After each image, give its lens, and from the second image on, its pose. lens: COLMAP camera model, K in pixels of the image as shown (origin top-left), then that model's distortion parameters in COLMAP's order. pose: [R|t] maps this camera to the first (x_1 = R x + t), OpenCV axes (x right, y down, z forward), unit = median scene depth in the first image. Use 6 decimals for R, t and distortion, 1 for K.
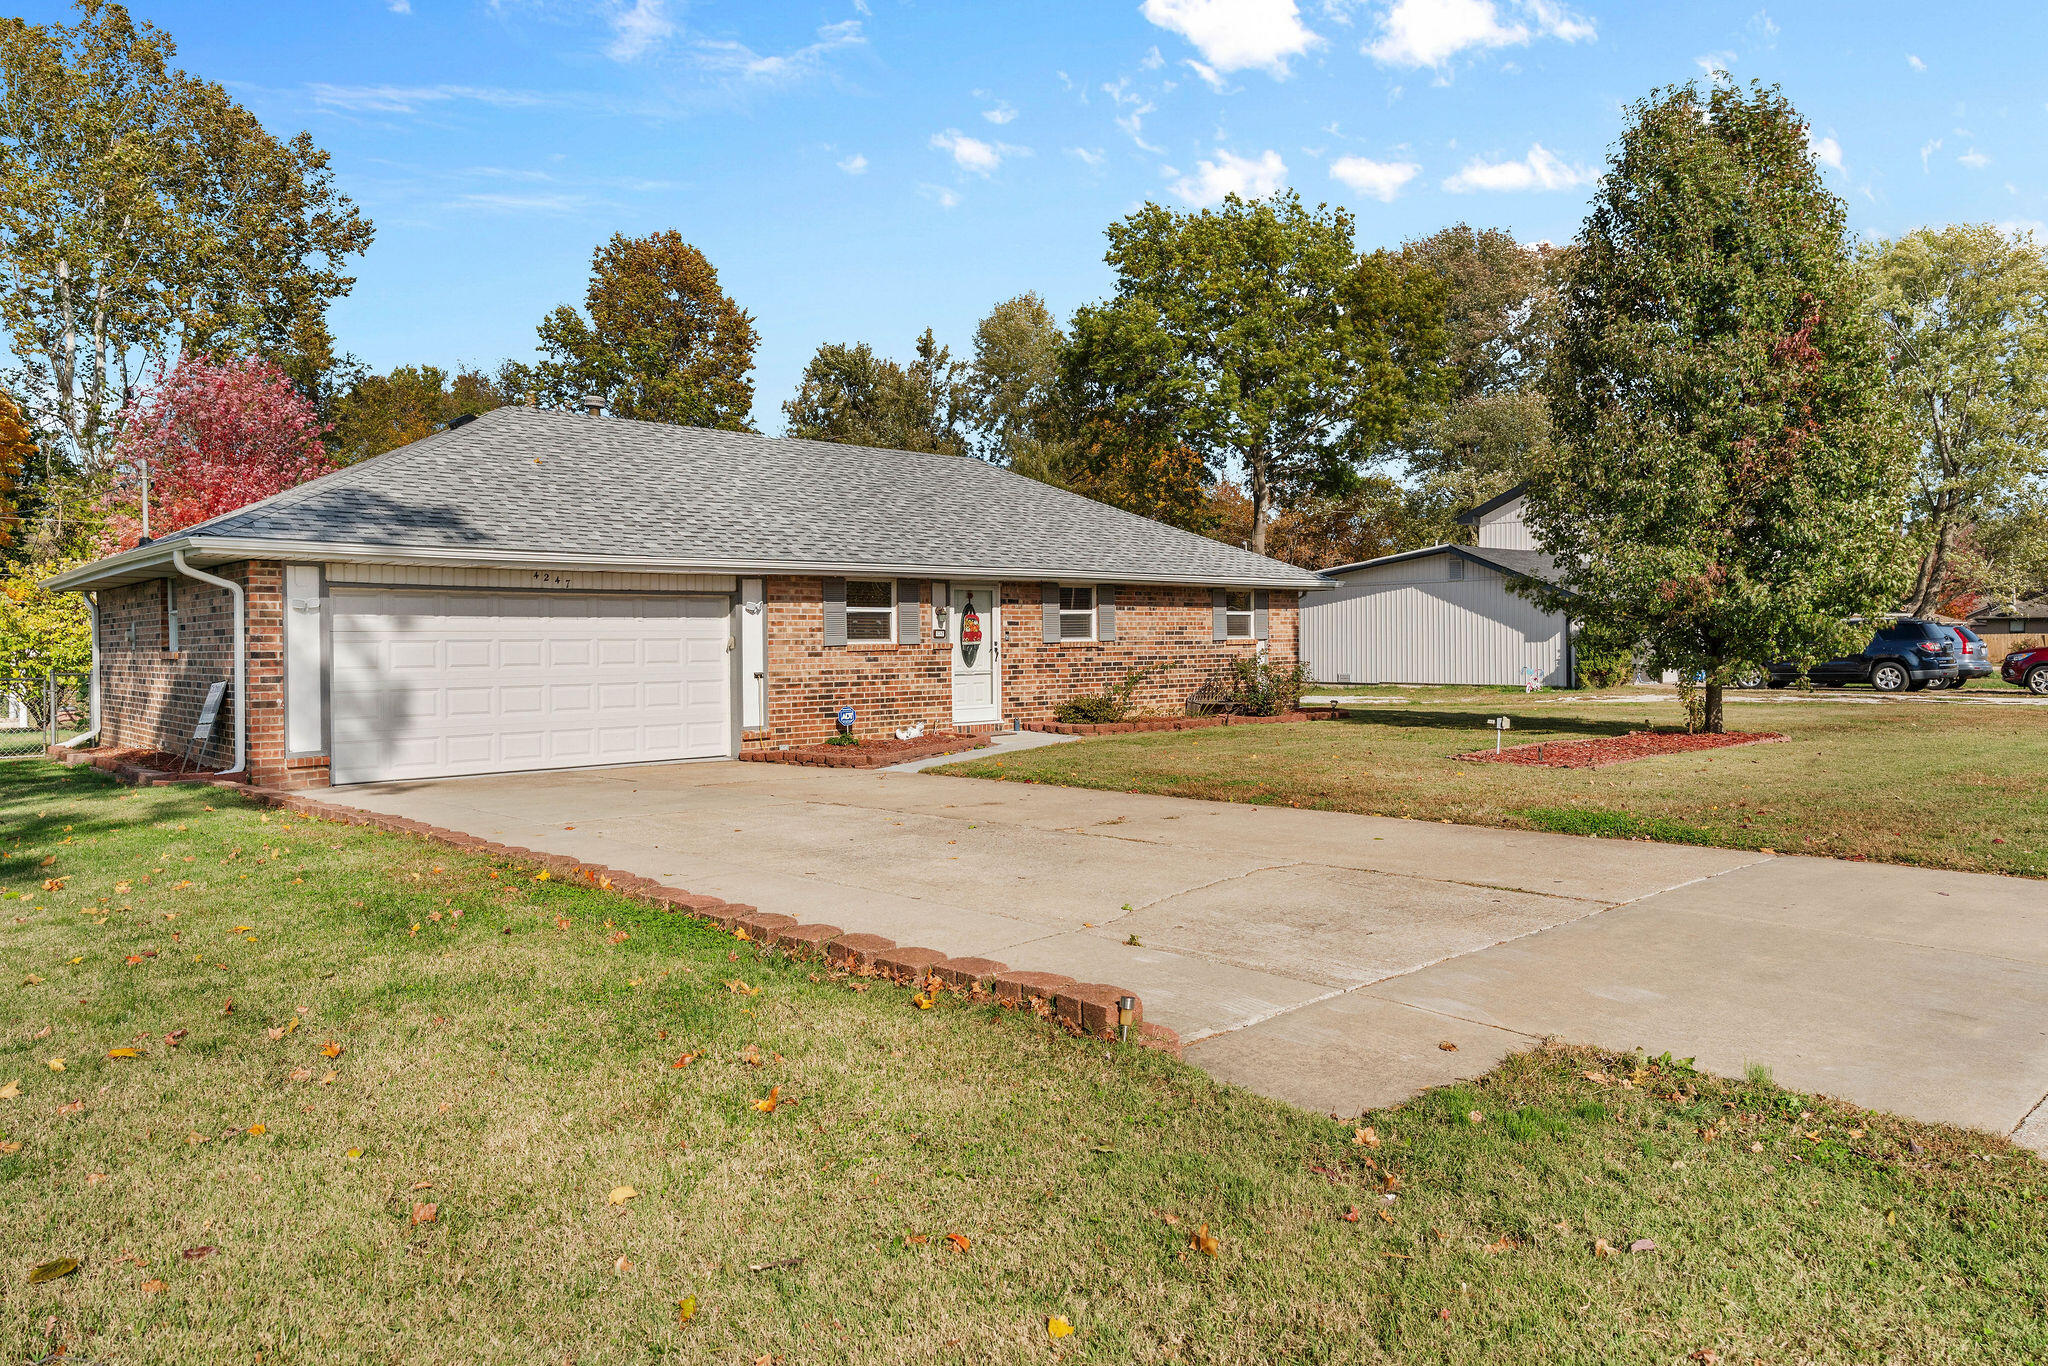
lens RADIAL K [[1337.9, 0, 1024.0], [0, 1337.9, 683.0], [0, 0, 1]] dist [-0.005181, -0.000968]
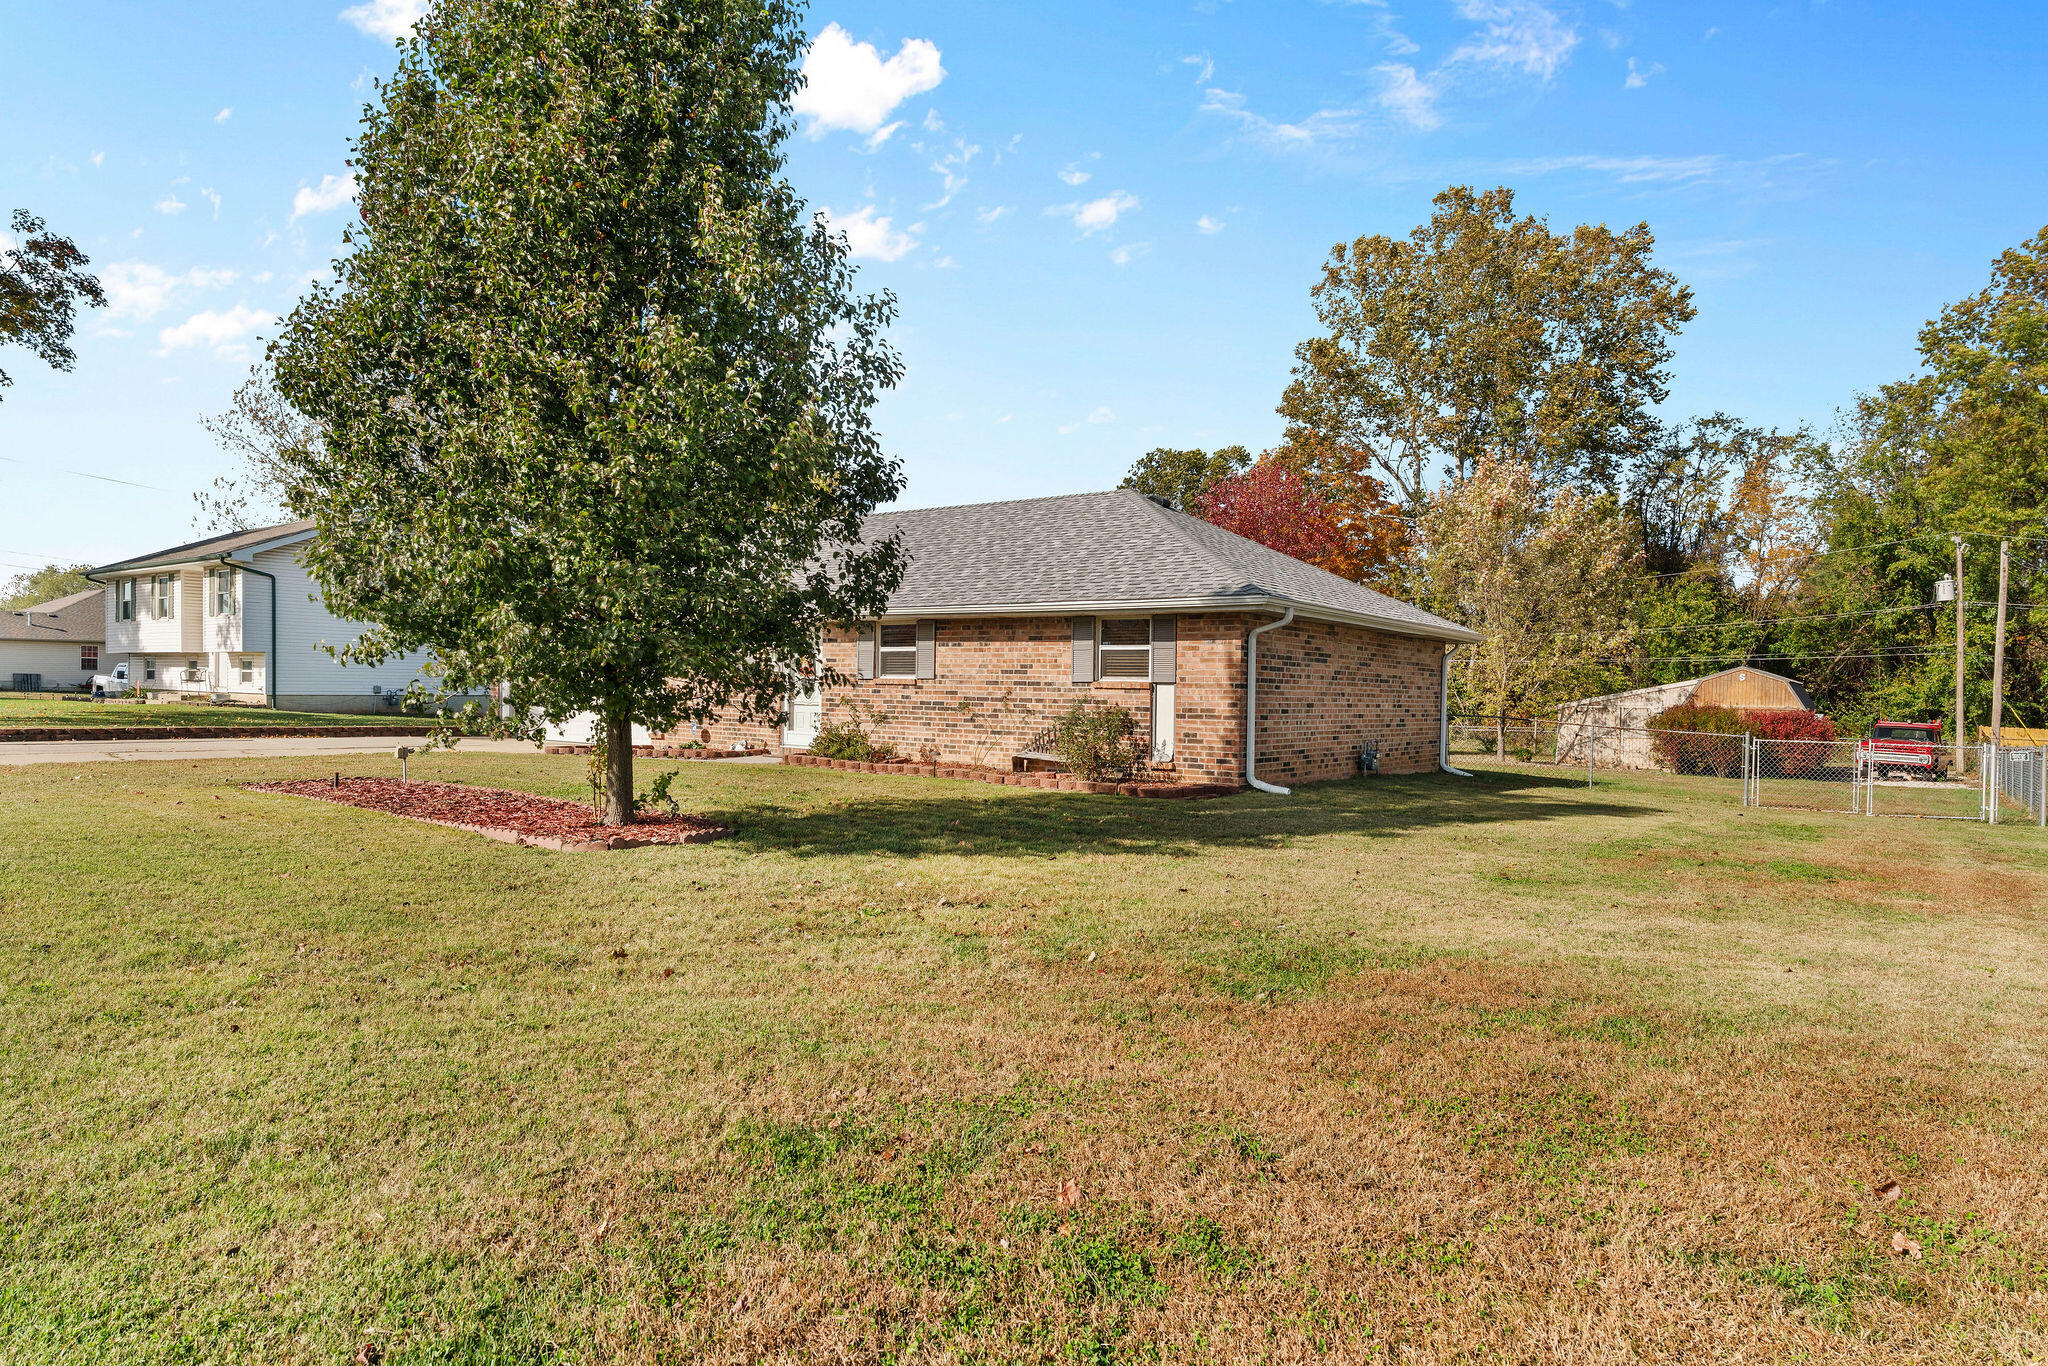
lens RADIAL K [[1200.7, 0, 1100.7], [0, 1200.7, 683.3], [0, 0, 1]] dist [-0.002431, -0.000405]
pose [[0.271066, 0.017522, -0.962401, 0.973898], [-0.047450, 0.998862, 0.004821, -0.040391], [0.961390, 0.044360, 0.271589, 0.939570]]
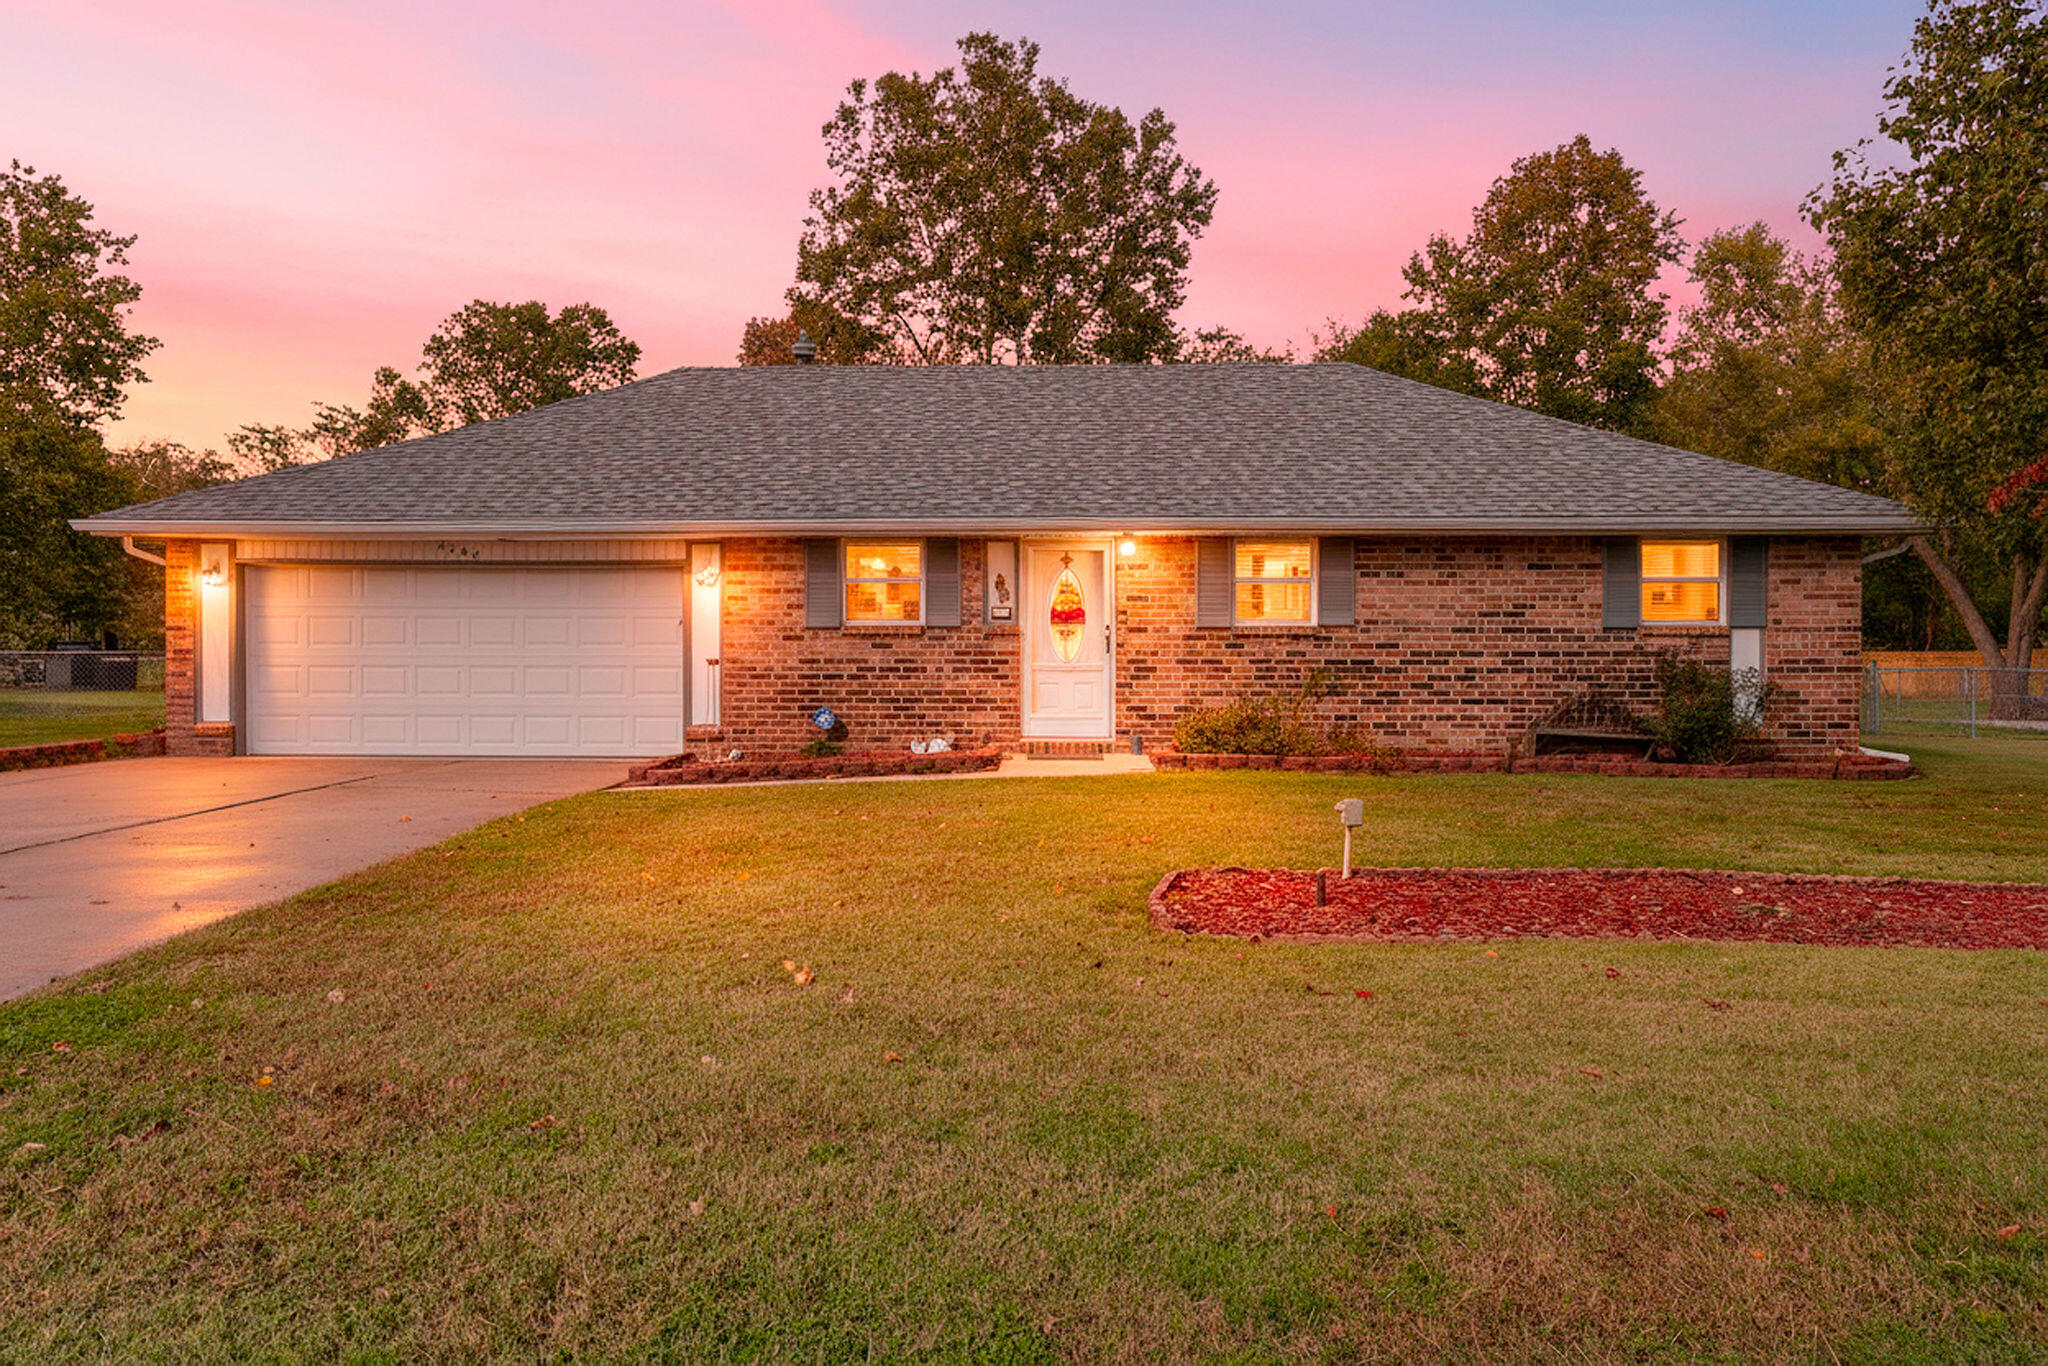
lens RADIAL K [[1429.0, 0, 1024.0], [0, 1429.0, 683.0], [0, 0, 1]] dist [0.005345, 0.004916]
pose [[0.696593, 0.041462, -0.716268, 0.473461], [-0.031653, 0.999133, 0.027052, -0.018879], [0.716768, 0.003828, 0.697301, 0.441976]]
